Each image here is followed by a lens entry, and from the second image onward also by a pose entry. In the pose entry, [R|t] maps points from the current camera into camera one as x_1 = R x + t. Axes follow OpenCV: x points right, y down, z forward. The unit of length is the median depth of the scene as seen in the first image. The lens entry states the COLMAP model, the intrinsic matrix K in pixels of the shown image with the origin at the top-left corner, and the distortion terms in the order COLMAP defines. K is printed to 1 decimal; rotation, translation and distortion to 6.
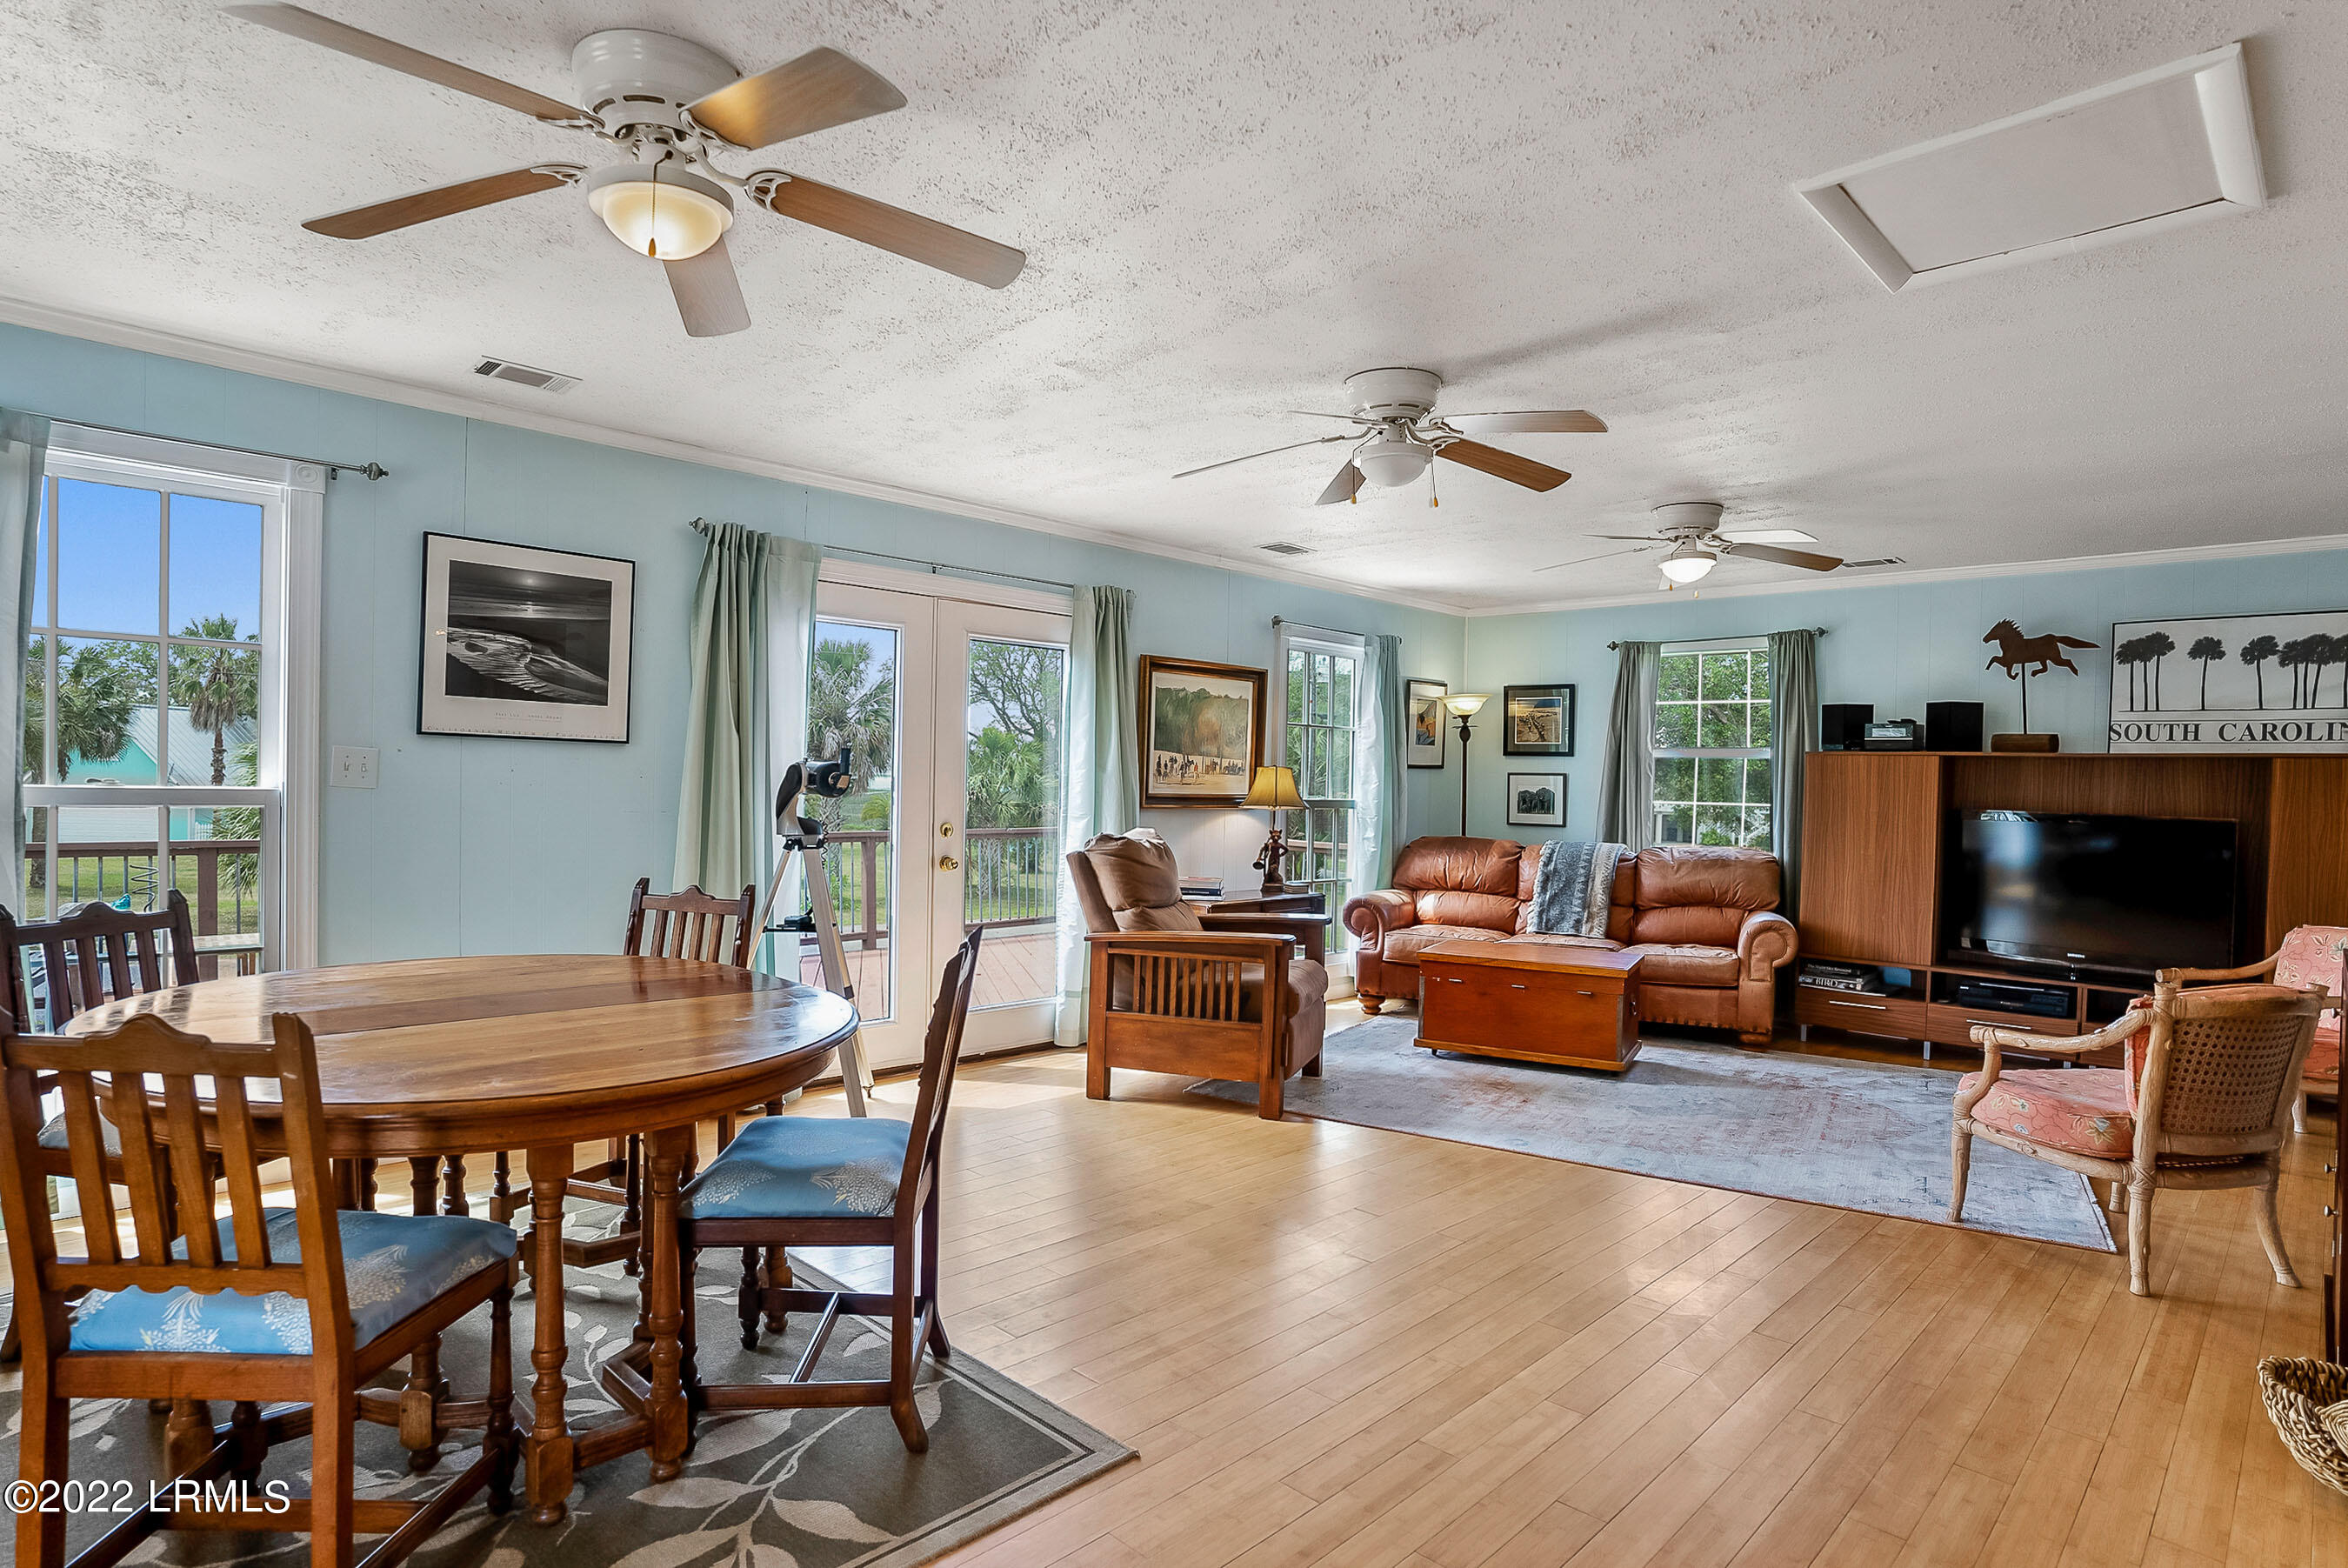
lens RADIAL K [[1244.9, 0, 1169.2], [0, 1244.9, 800.4], [0, 0, 1]] dist [-0.053255, 0.015371]
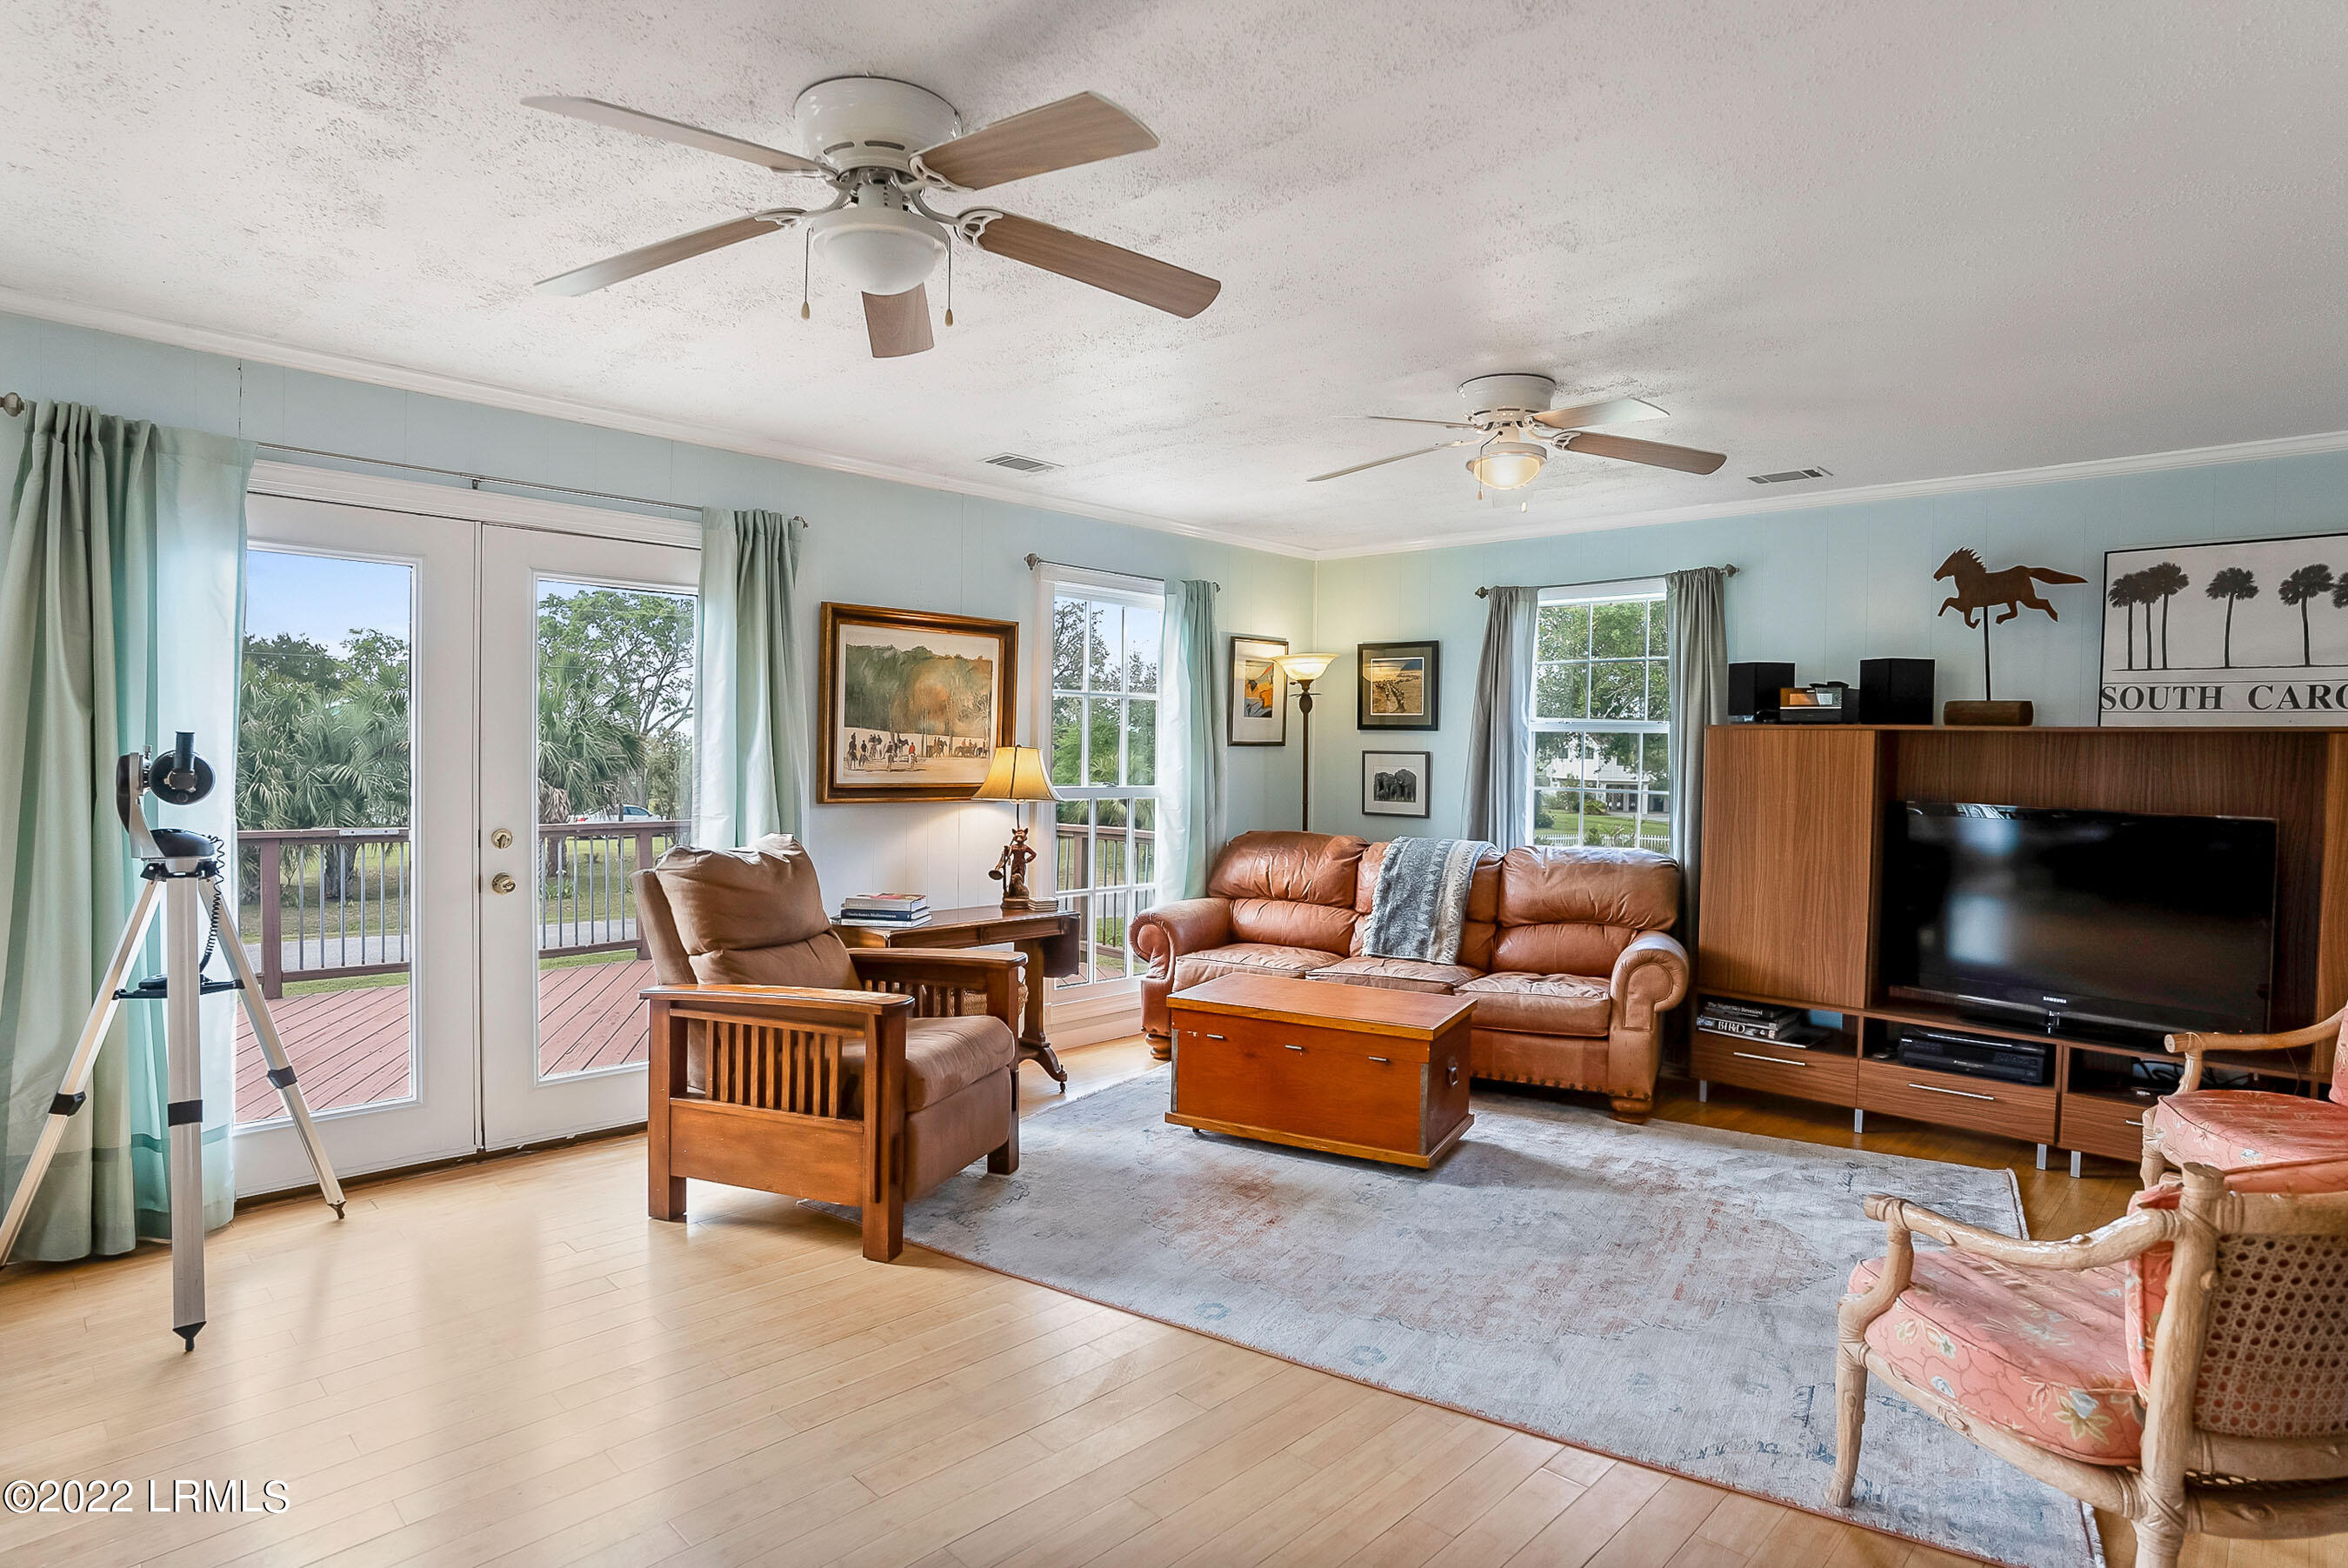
lens RADIAL K [[1244.9, 0, 1168.5], [0, 1244.9, 776.9], [0, 0, 1]] dist [-0.053255, 0.015371]
pose [[0.999982, -0.003940, 0.004517, 0.210069], [0.003922, 0.999984, 0.004132, -0.013756], [-0.004533, -0.004114, 0.999981, 0.271114]]
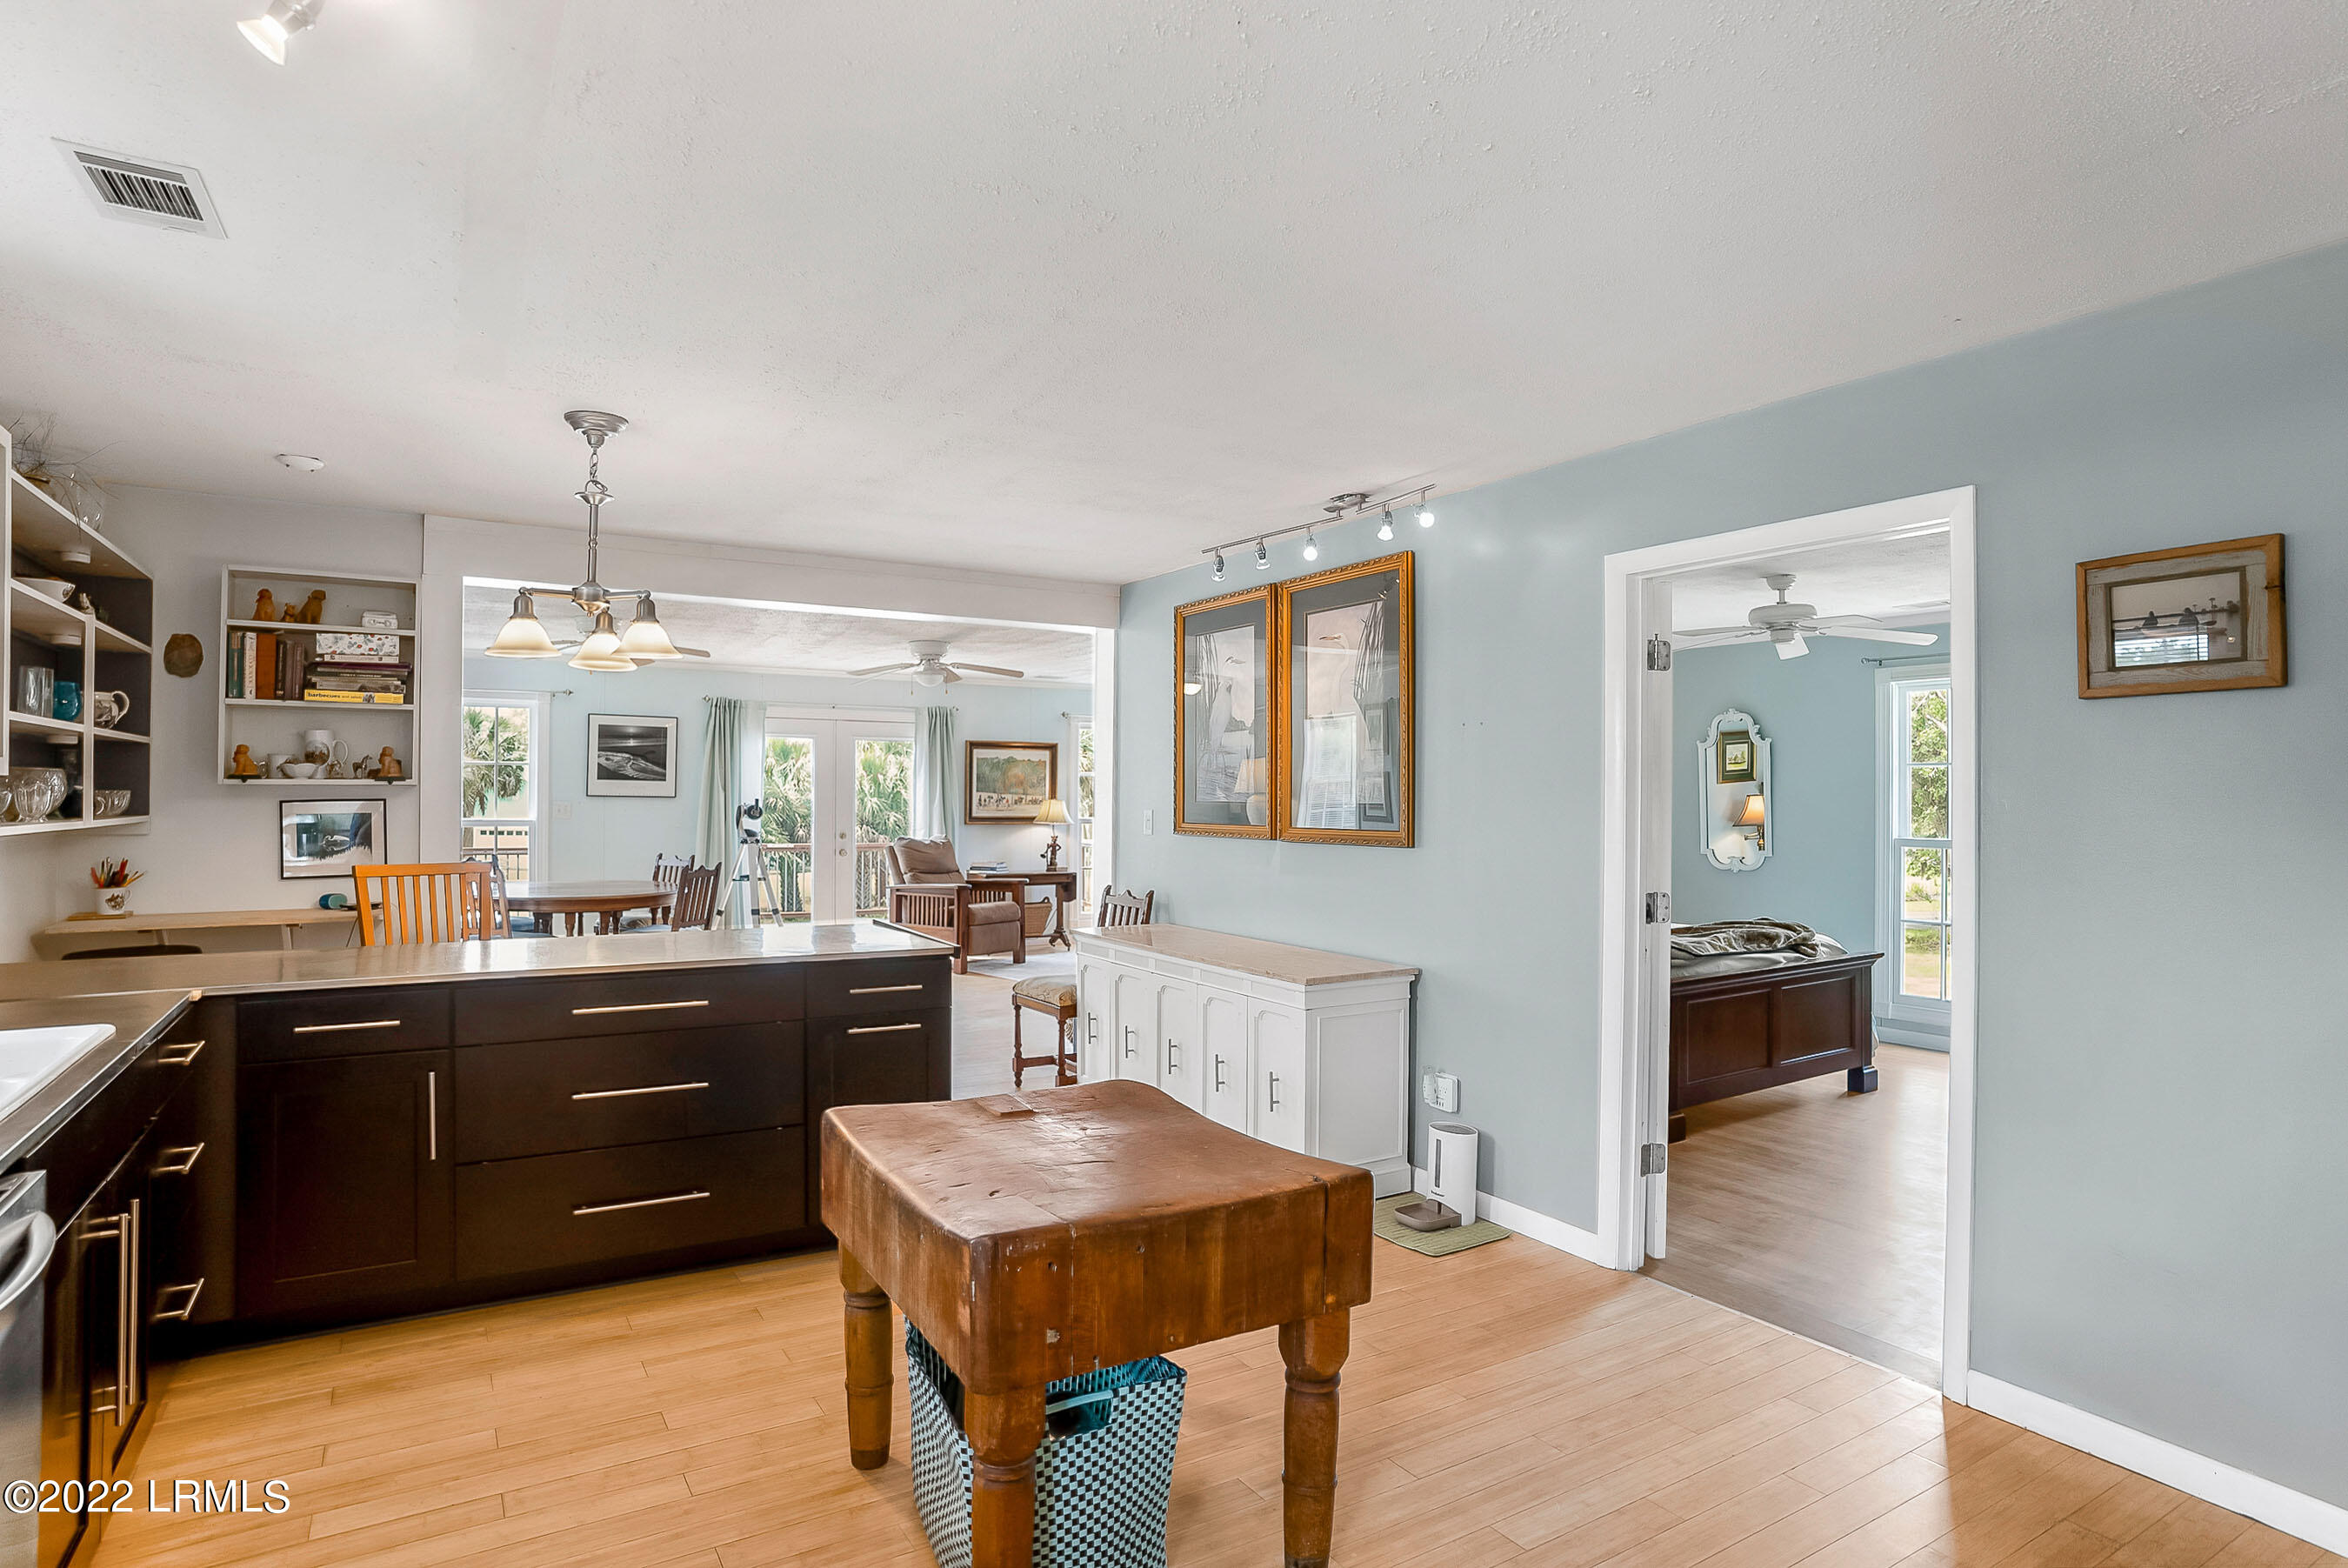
lens RADIAL K [[1244.9, 0, 1166.8], [0, 1244.9, 788.1], [0, 0, 1]] dist [-0.053255, 0.015371]
pose [[0.970759, -0.015904, -0.239529, 0.797034], [0.010240, 0.999638, -0.024876, 0.002399], [0.239838, 0.021696, 0.970571, -0.805367]]
